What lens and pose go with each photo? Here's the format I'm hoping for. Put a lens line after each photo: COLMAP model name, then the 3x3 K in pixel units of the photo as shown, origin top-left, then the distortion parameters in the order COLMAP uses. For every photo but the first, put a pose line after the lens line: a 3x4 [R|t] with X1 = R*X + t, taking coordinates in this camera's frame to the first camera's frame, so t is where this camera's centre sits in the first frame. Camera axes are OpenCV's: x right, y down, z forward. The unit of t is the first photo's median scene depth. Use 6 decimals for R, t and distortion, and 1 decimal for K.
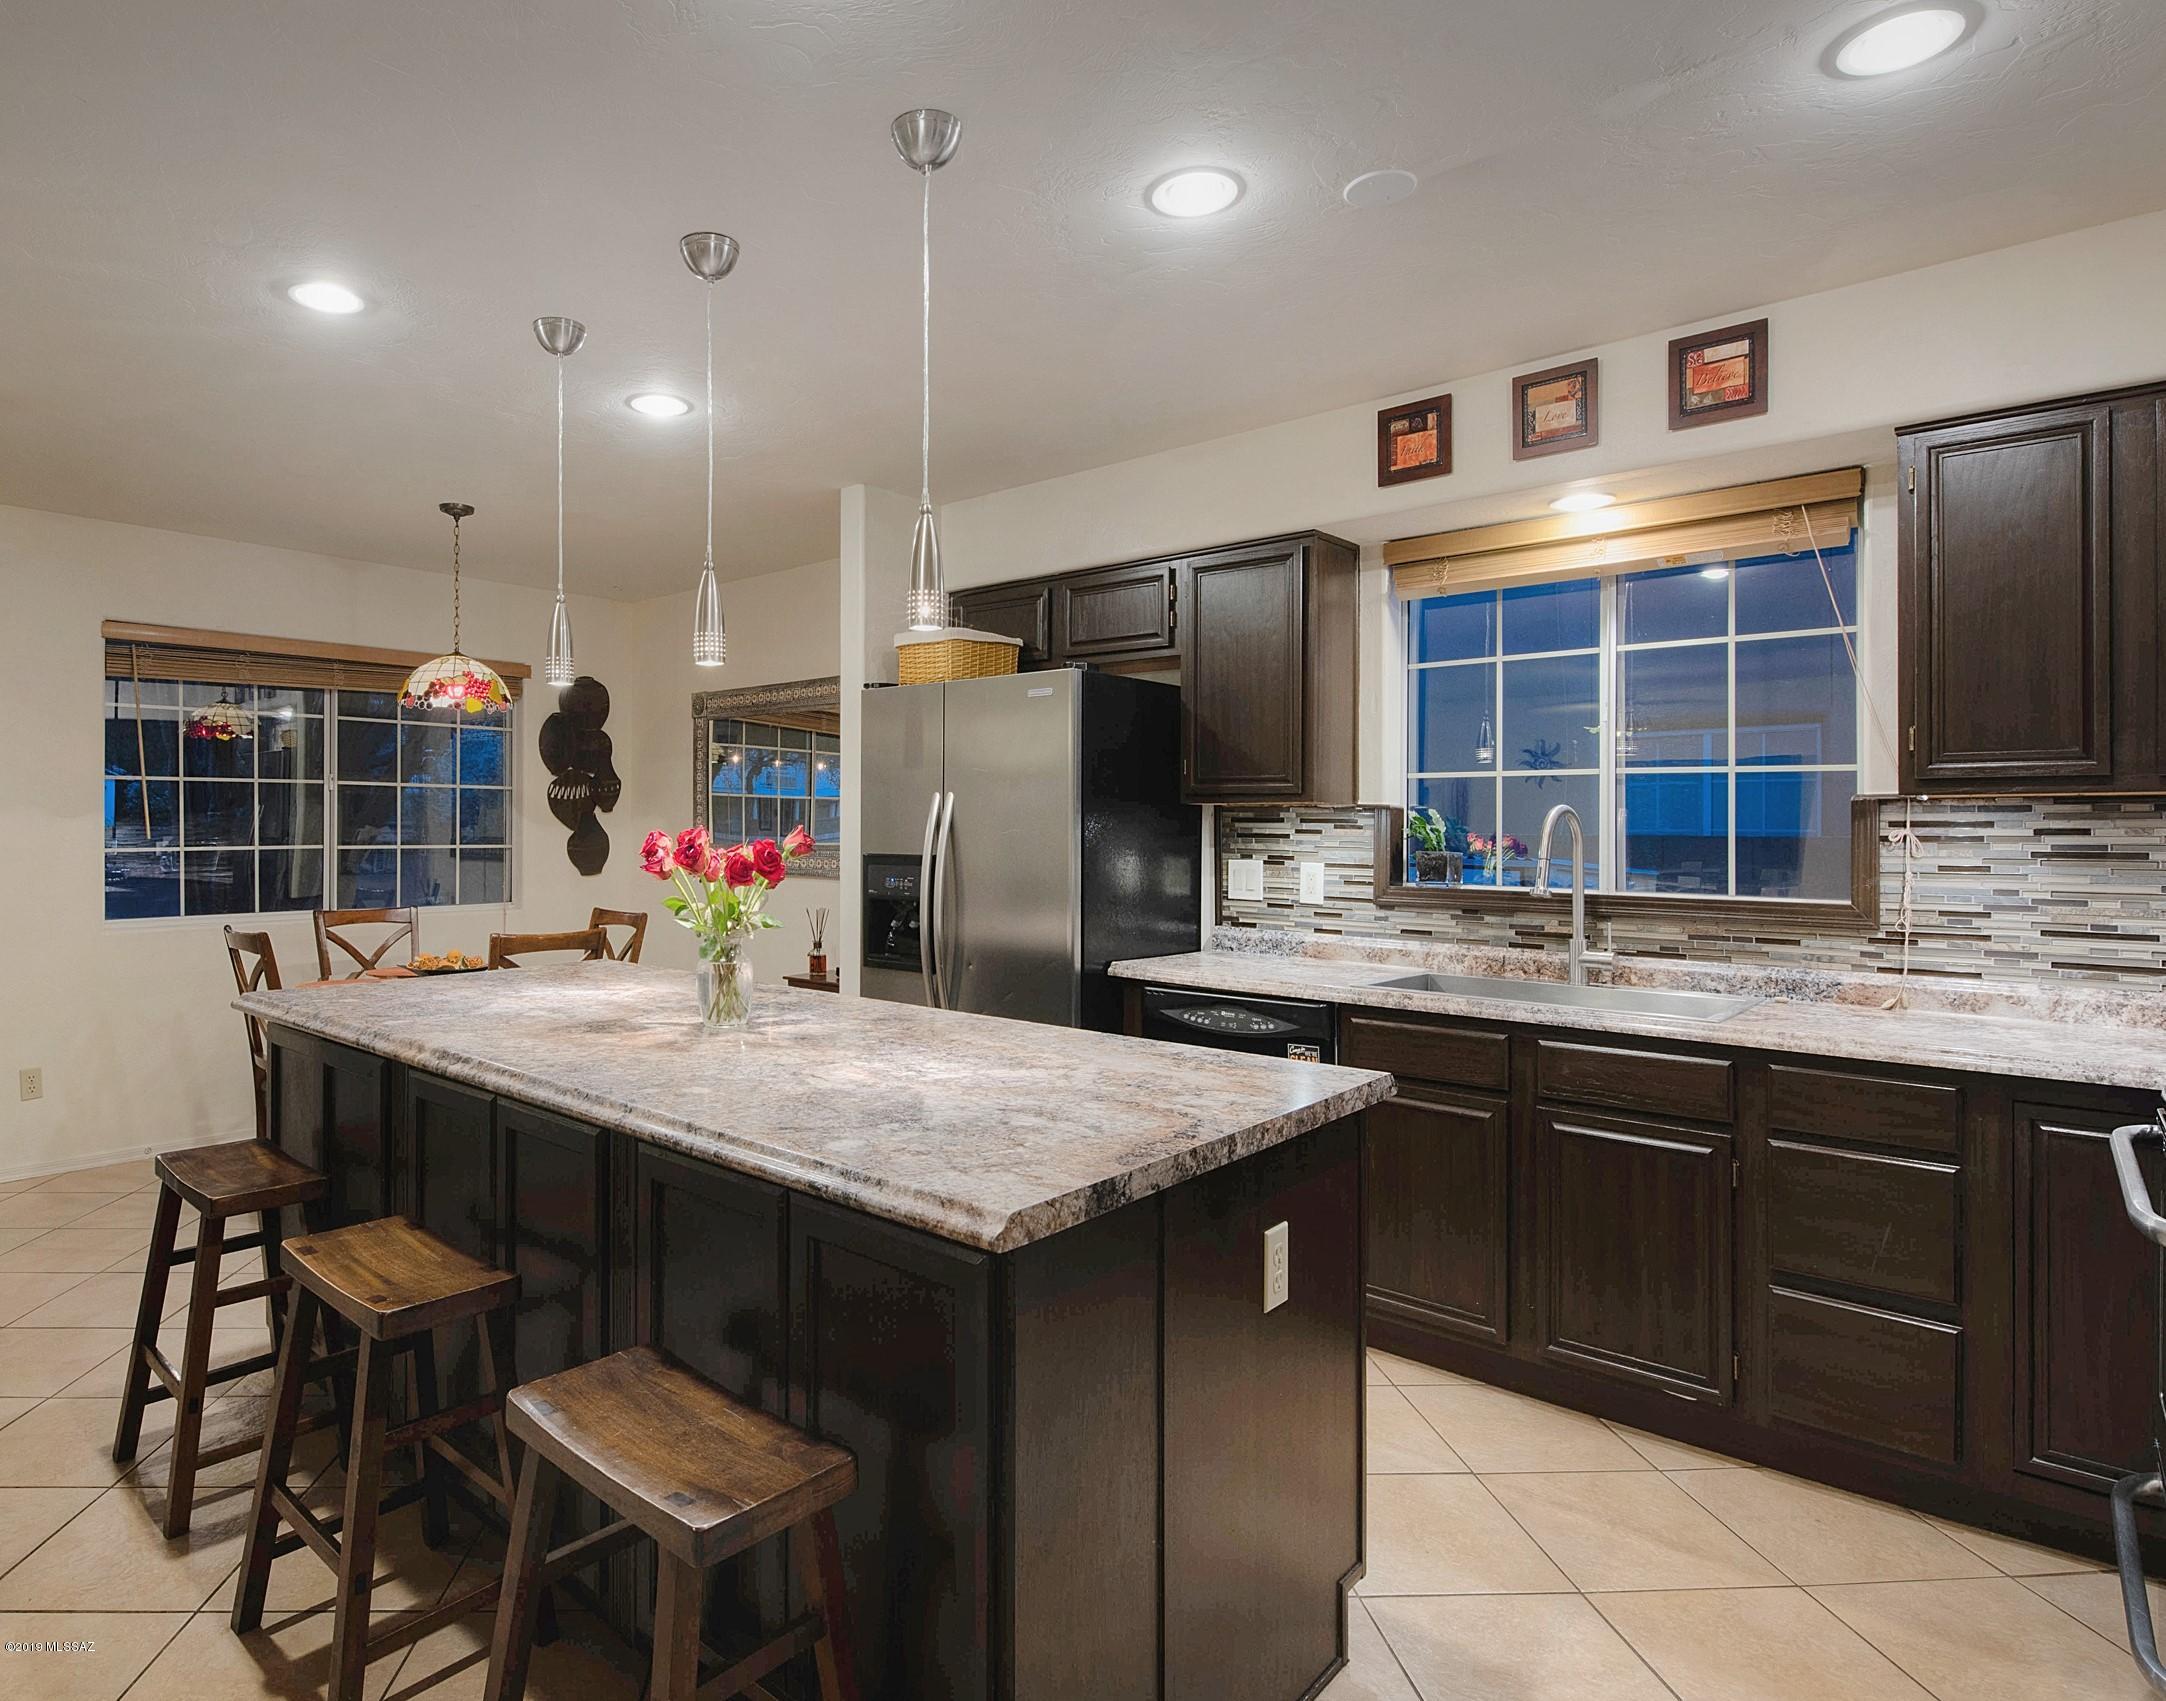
lens RADIAL K [[1201.4, 0, 1074.1], [0, 1201.4, 838.8], [0, 0, 1]] dist [0.005016, 0.000111]
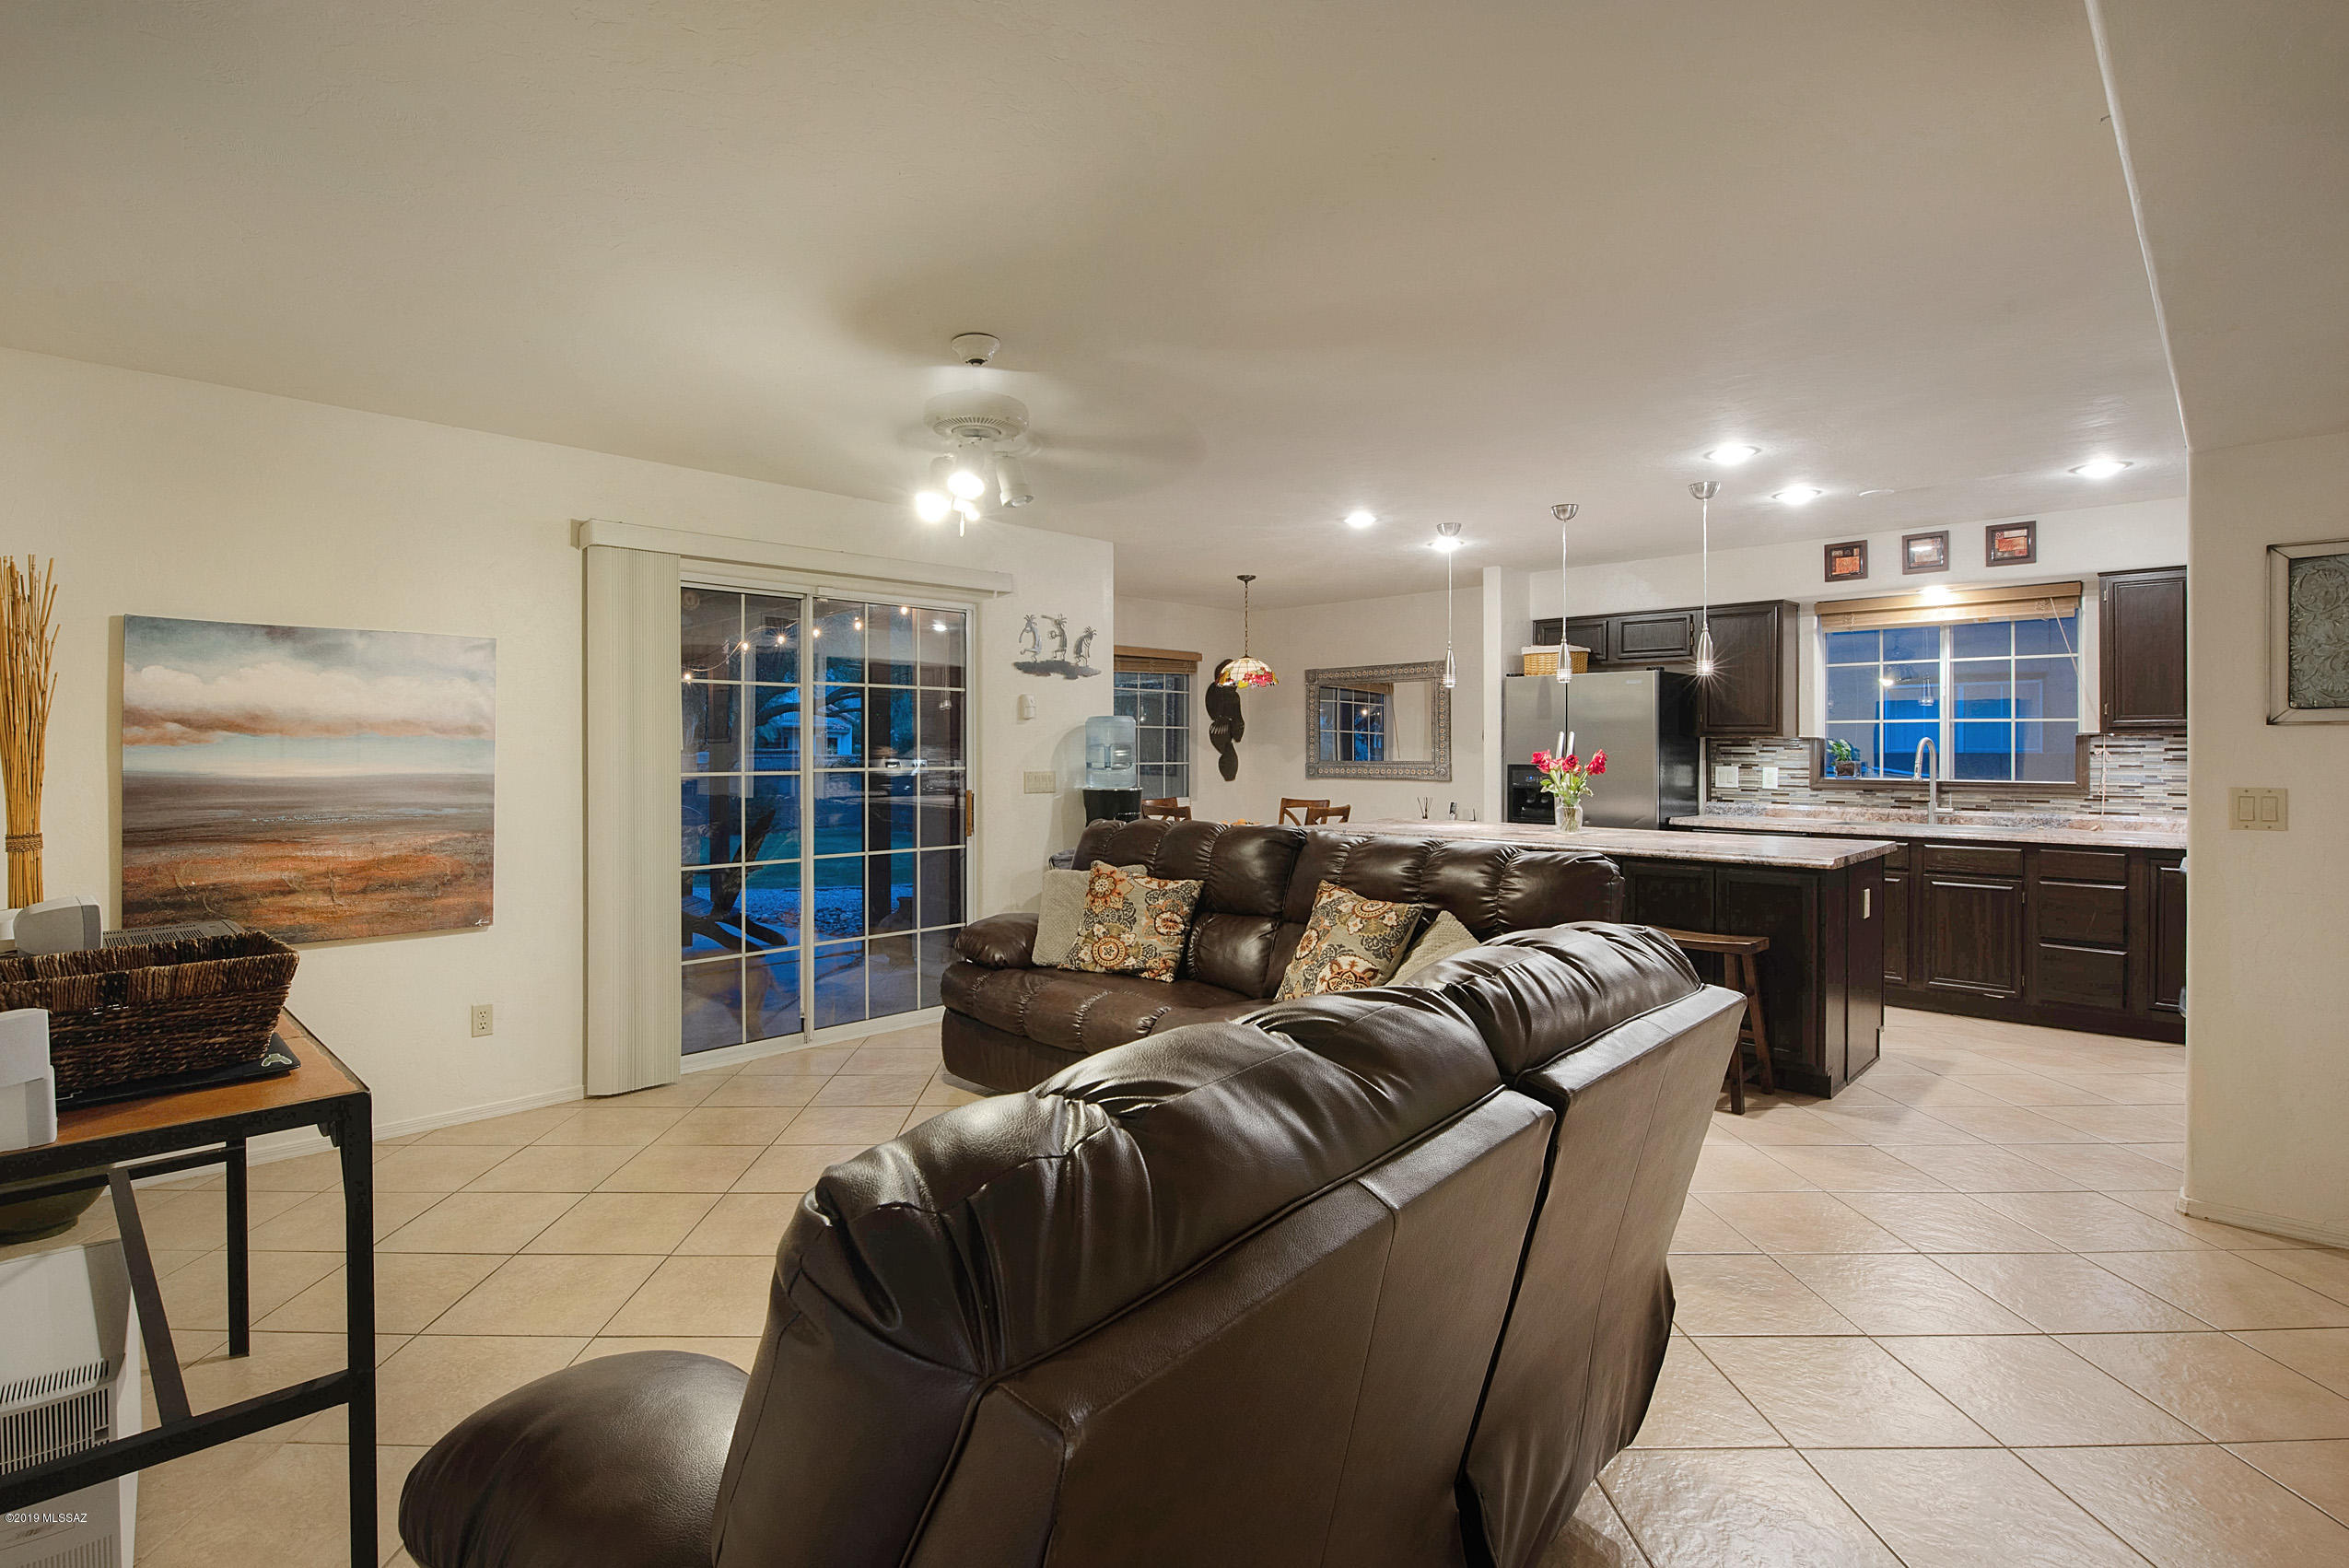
lens RADIAL K [[1089.0, 0, 1167.2], [0, 1089.0, 768.7], [0, 0, 1]] dist [-0.005928, 0.001023]
pose [[0.994473, -0.003804, -0.104923, -0.680417], [0.004571, 0.999965, 0.007077, 0.005909], [0.104892, -0.007518, 0.994455, -0.976658]]
